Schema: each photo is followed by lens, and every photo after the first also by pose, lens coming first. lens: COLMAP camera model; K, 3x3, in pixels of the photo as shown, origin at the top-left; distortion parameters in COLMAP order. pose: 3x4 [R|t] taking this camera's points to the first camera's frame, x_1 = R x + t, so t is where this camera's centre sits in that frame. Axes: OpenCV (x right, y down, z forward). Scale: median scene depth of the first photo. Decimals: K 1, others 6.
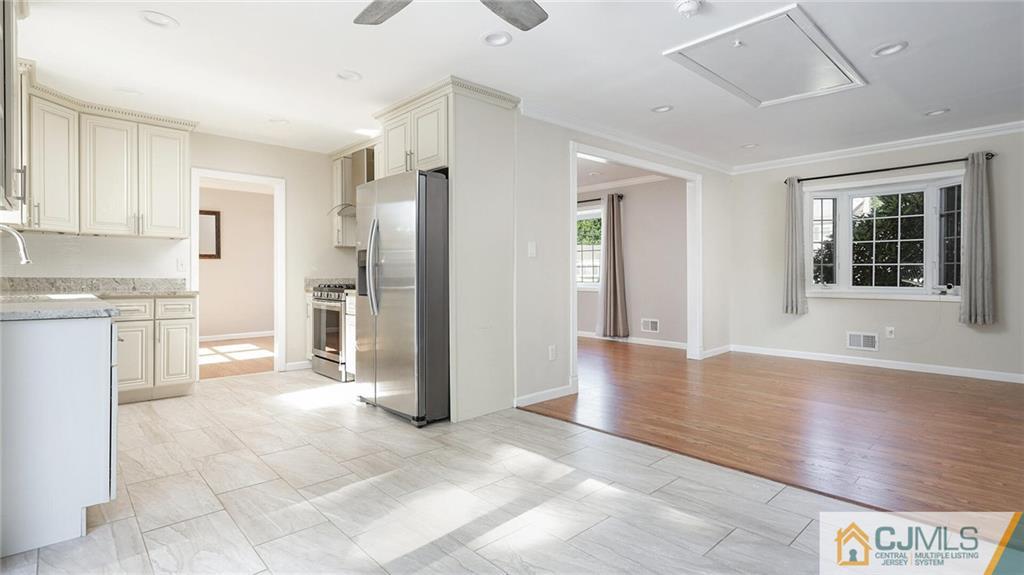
lens RADIAL K [[491.9, 0, 510.4], [0, 491.9, 277.2], [0, 0, 1]] dist [-0.001402, 0.000185]
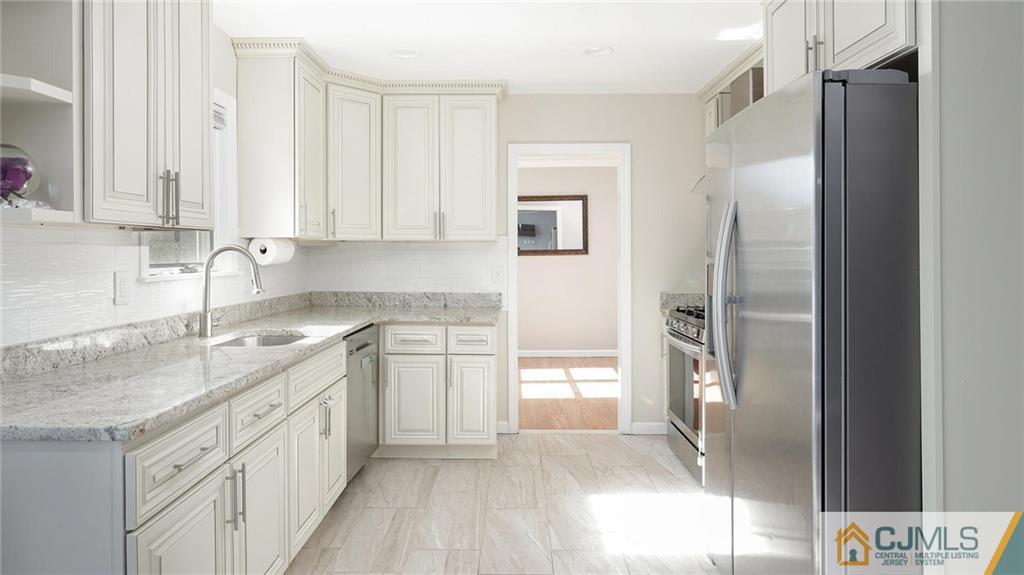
lens RADIAL K [[667.6, 0, 441.6], [0, 667.6, 269.8], [0, 0, 1]] dist [0.001868, 0.000345]
pose [[0.716194, -0.000192, -0.697902, -0.020891], [-0.002843, 0.999991, -0.003192, -0.035716], [0.697896, 0.004270, 0.716186, 0.252274]]
